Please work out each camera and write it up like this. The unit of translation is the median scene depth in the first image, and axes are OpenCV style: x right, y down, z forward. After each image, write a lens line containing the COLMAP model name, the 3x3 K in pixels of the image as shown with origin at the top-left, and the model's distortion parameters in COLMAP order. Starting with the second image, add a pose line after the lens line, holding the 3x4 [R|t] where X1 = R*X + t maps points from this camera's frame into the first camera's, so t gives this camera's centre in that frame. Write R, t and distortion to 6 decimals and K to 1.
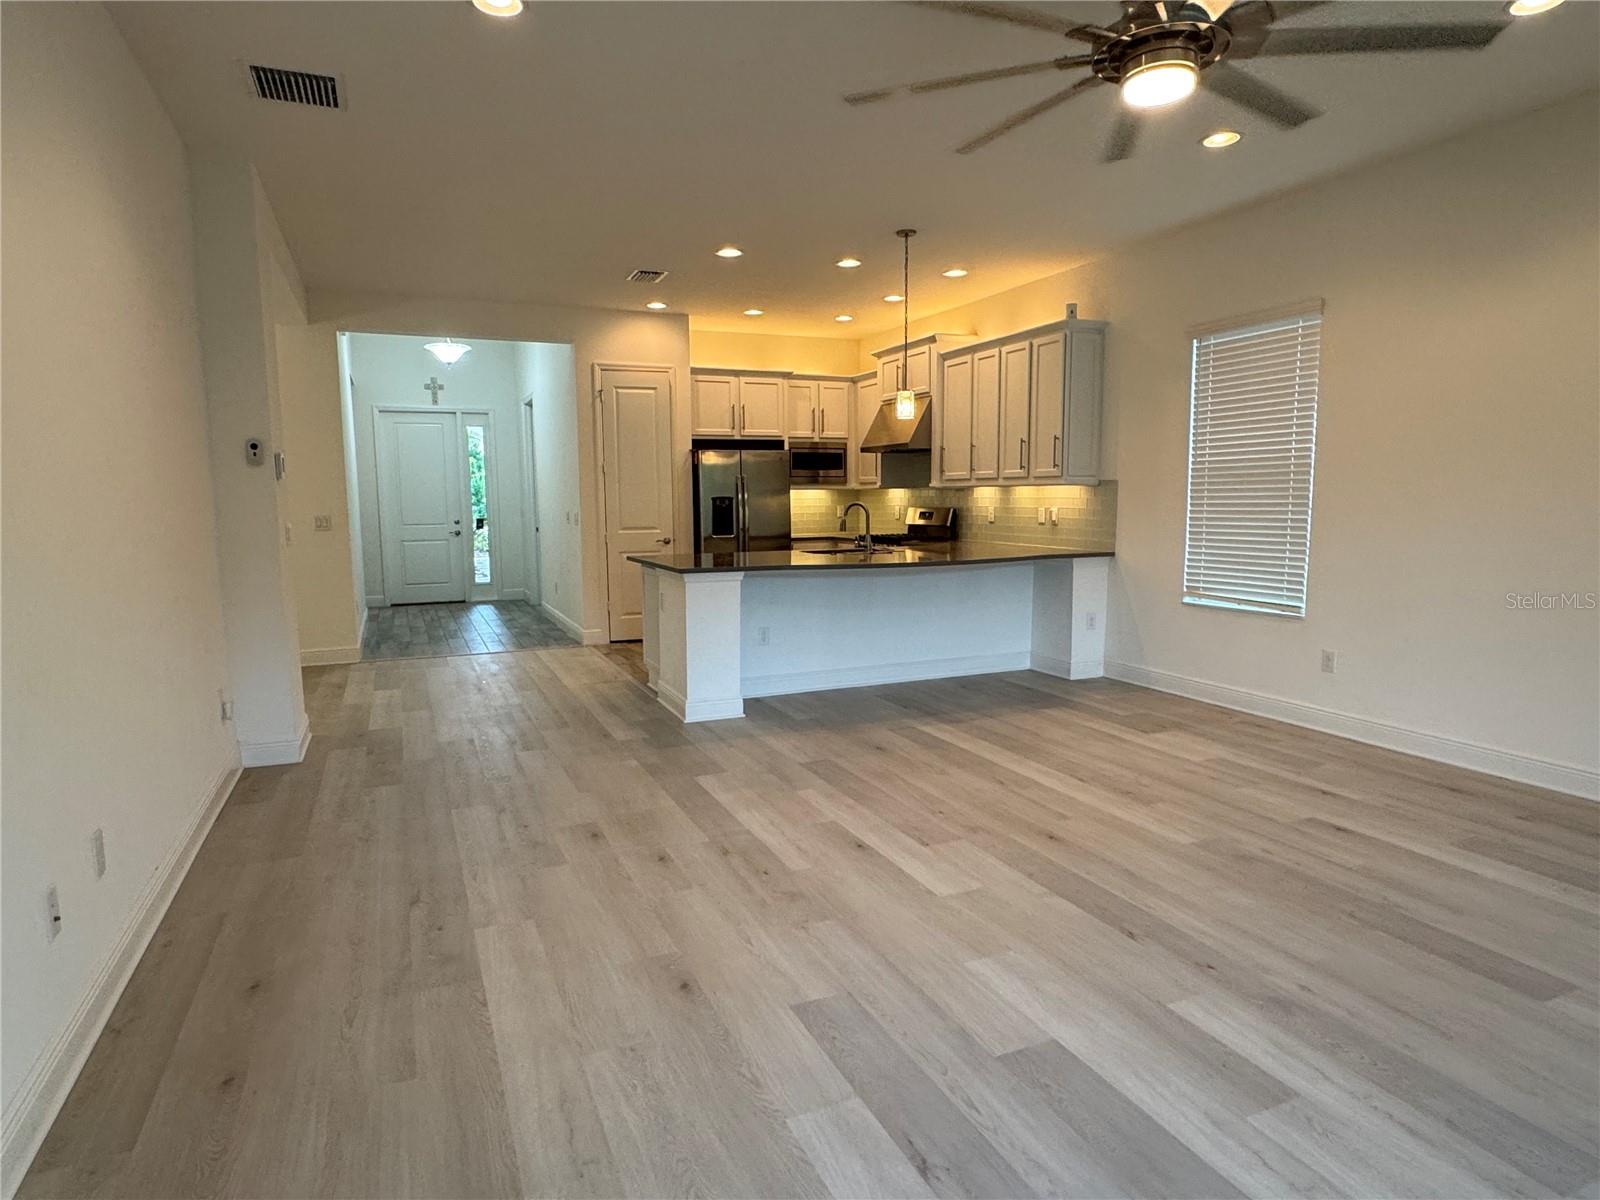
lens RADIAL K [[916.1, 0, 793.0], [0, 916.1, 607.8], [0, 0, 1]] dist [-0.005536, 0.002173]
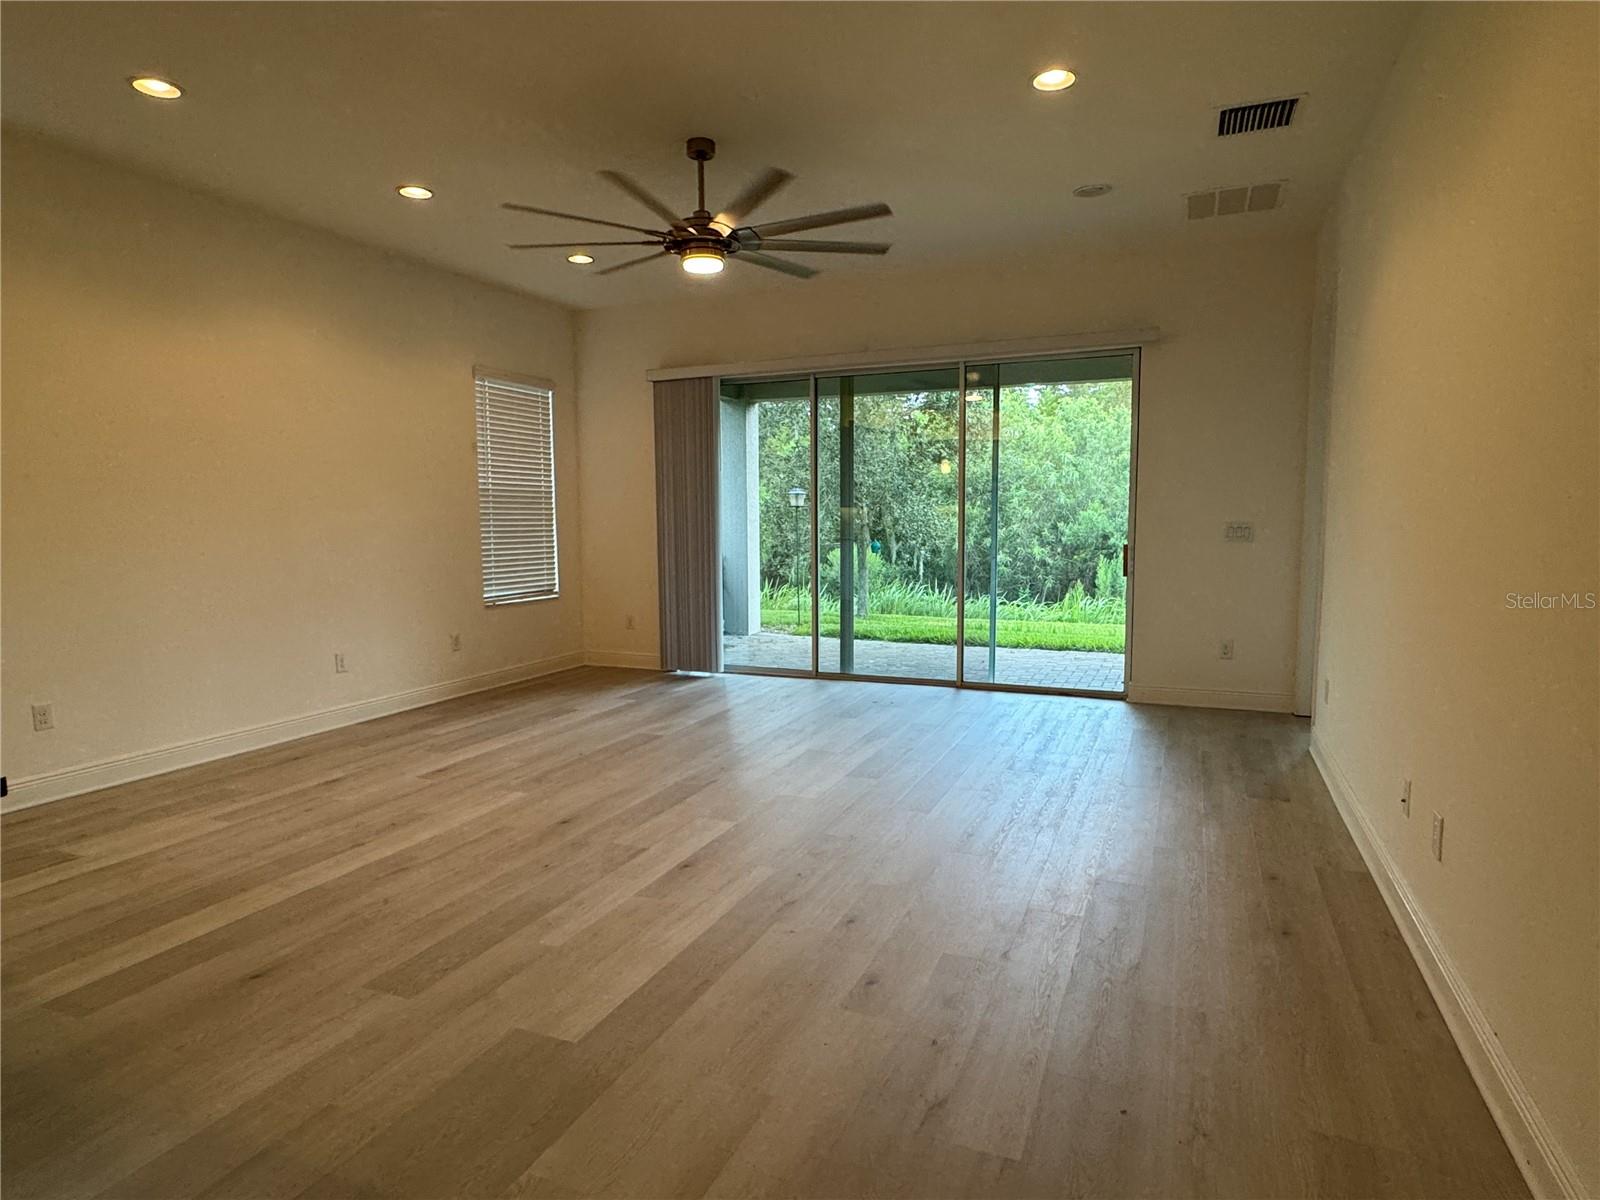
lens RADIAL K [[916.1, 0, 802.3], [0, 916.1, 602.6], [0, 0, 1]] dist [-0.005536, 0.002173]
pose [[-0.689144, -0.057765, 0.722318, -0.368314], [0.102594, 0.978998, 0.176174, -0.090360], [-0.717325, 0.195515, -0.668744, 0.797354]]
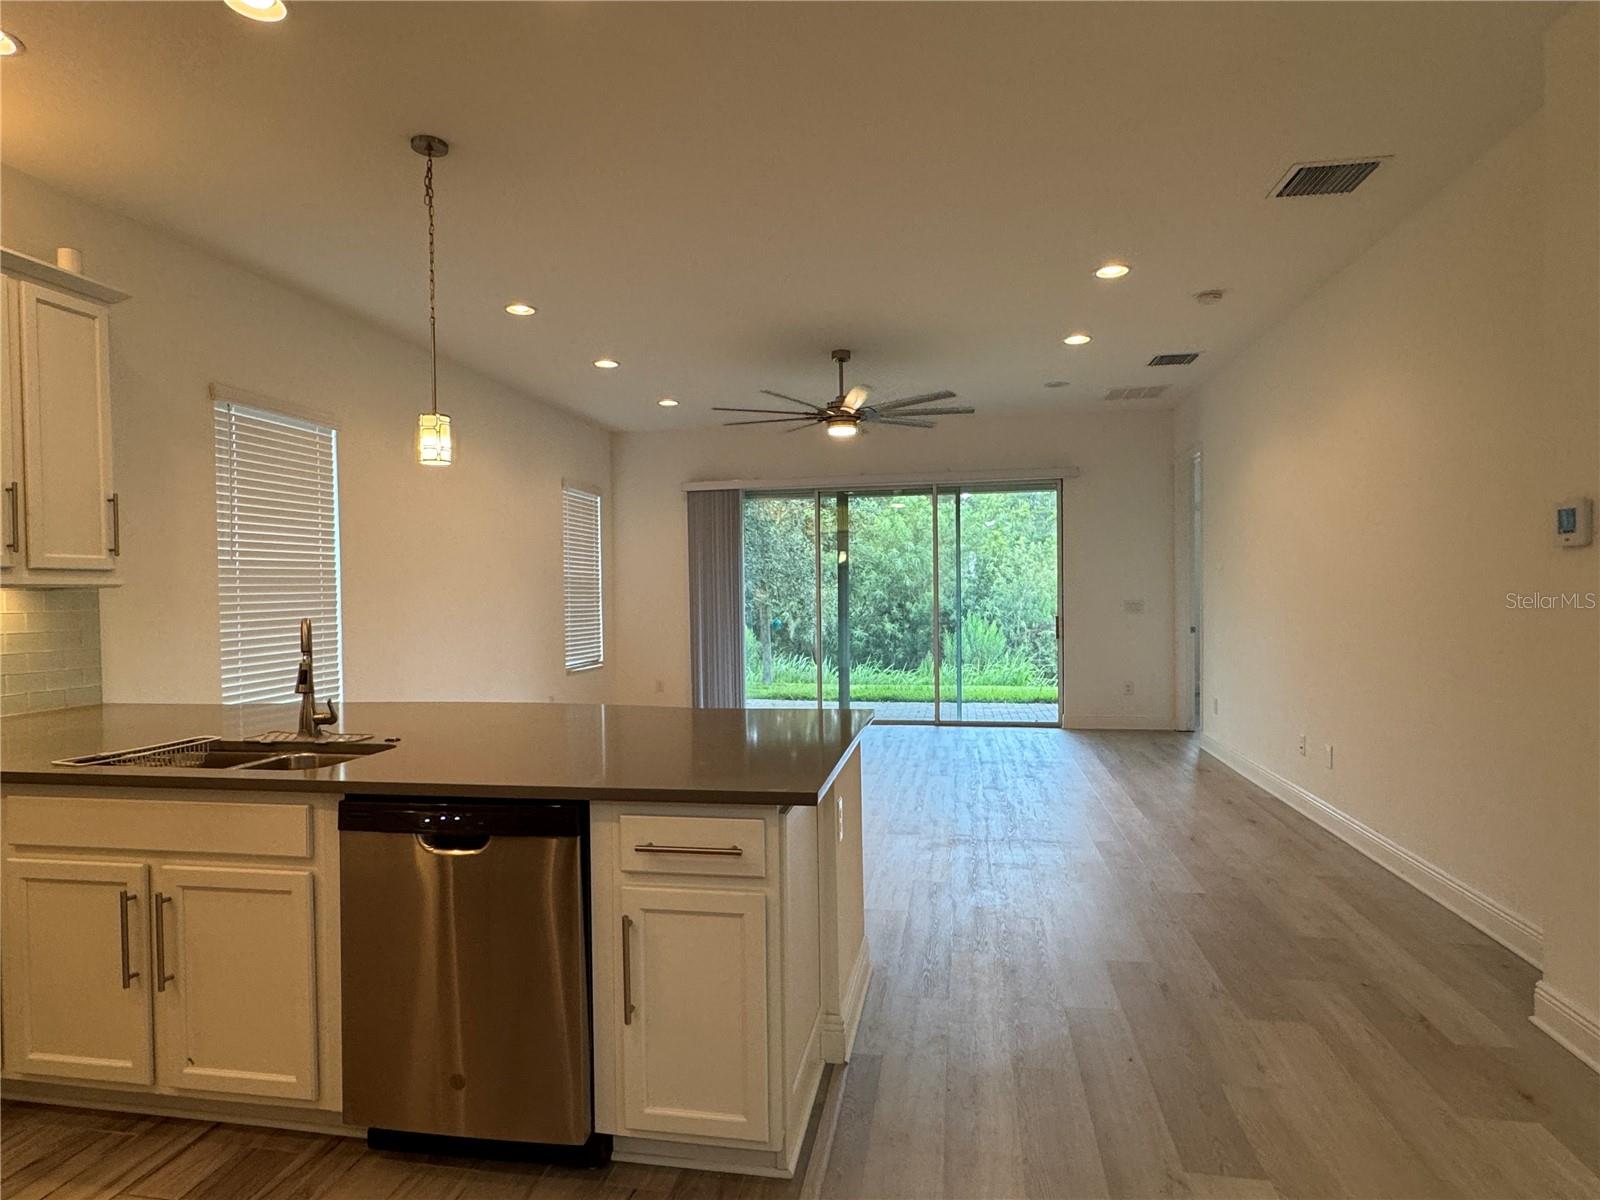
lens RADIAL K [[916.1, 0, 796.4], [0, 916.1, 607.4], [0, 0, 1]] dist [-0.005536, 0.002173]
pose [[-0.833098, 0.009070, 0.553051, -0.333523], [0.087691, 0.989386, 0.115868, -0.147724], [-0.546130, 0.145027, -0.825051, 1.214018]]
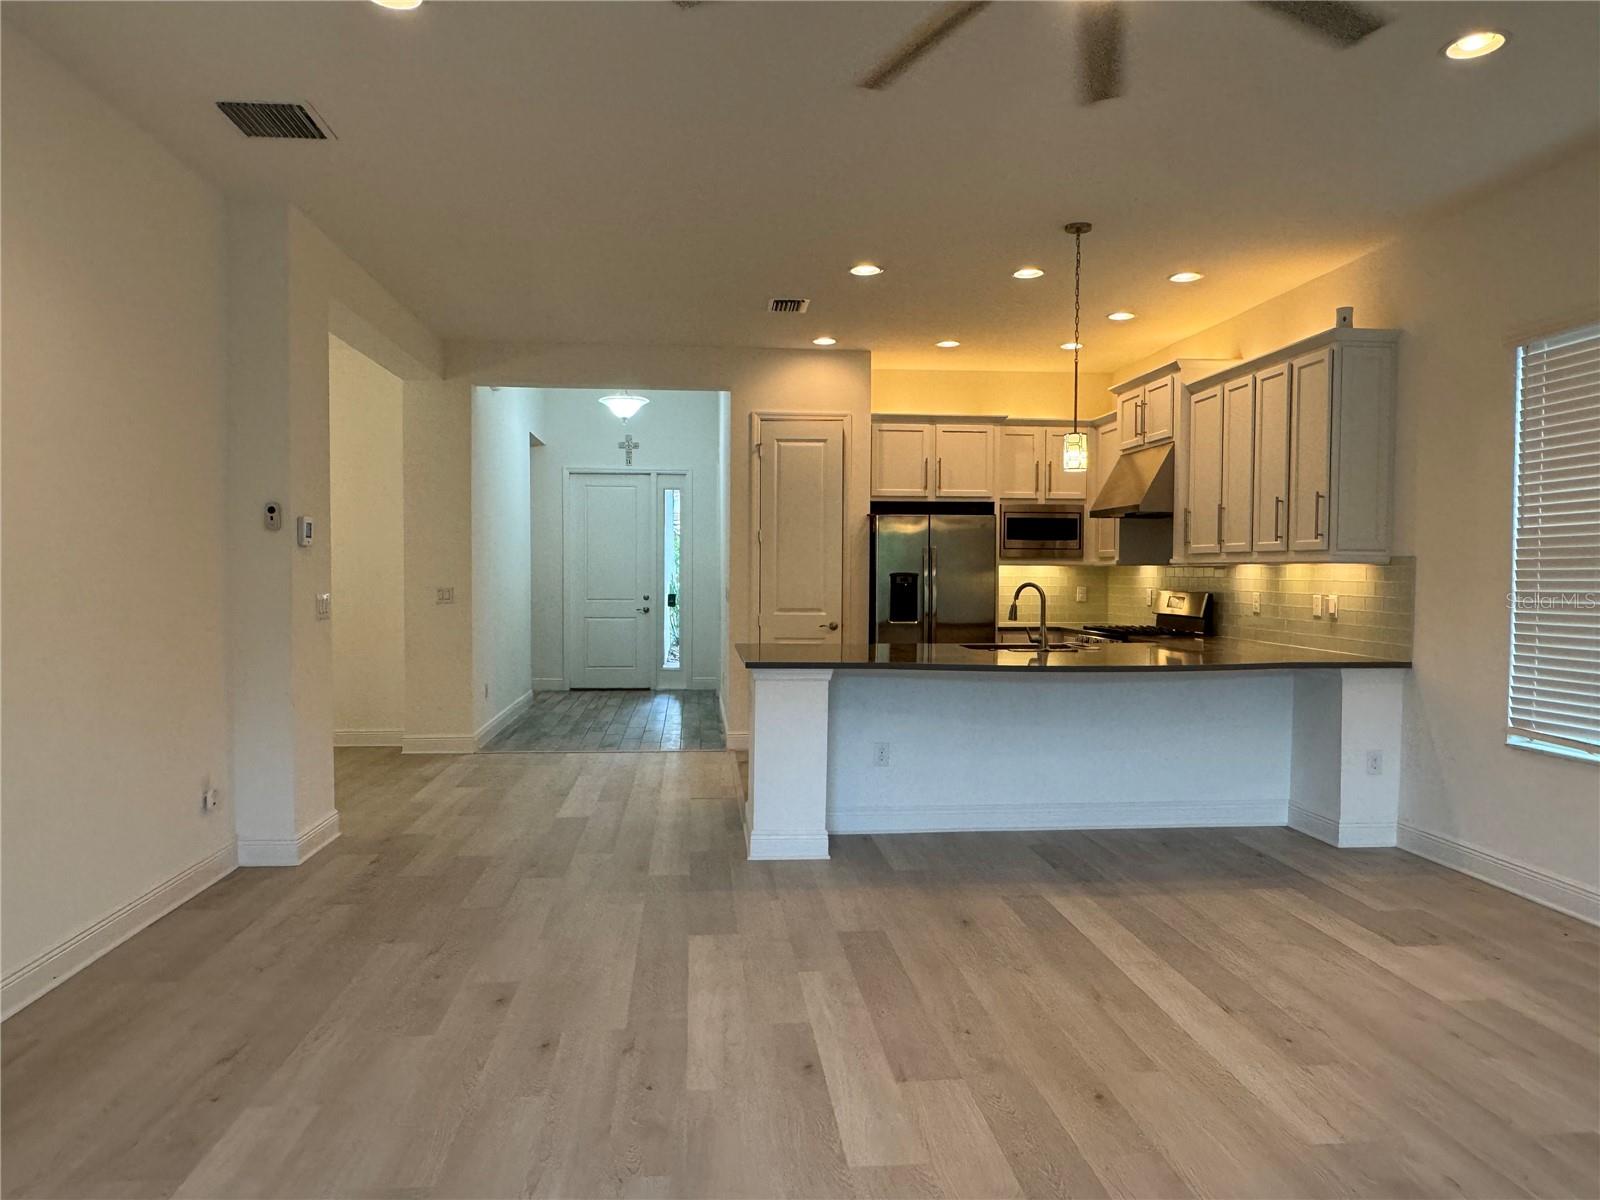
lens RADIAL K [[1105.9, 0, 799.4], [0, 1105.9, 610.3], [0, 0, 1]] dist [0.001588, -0.001671]
pose [[0.951232, 0.024461, -0.307506, 0.169436], [-0.050890, 0.995636, -0.078225, -0.011961], [0.304251, 0.090060, 0.948325, 0.084330]]
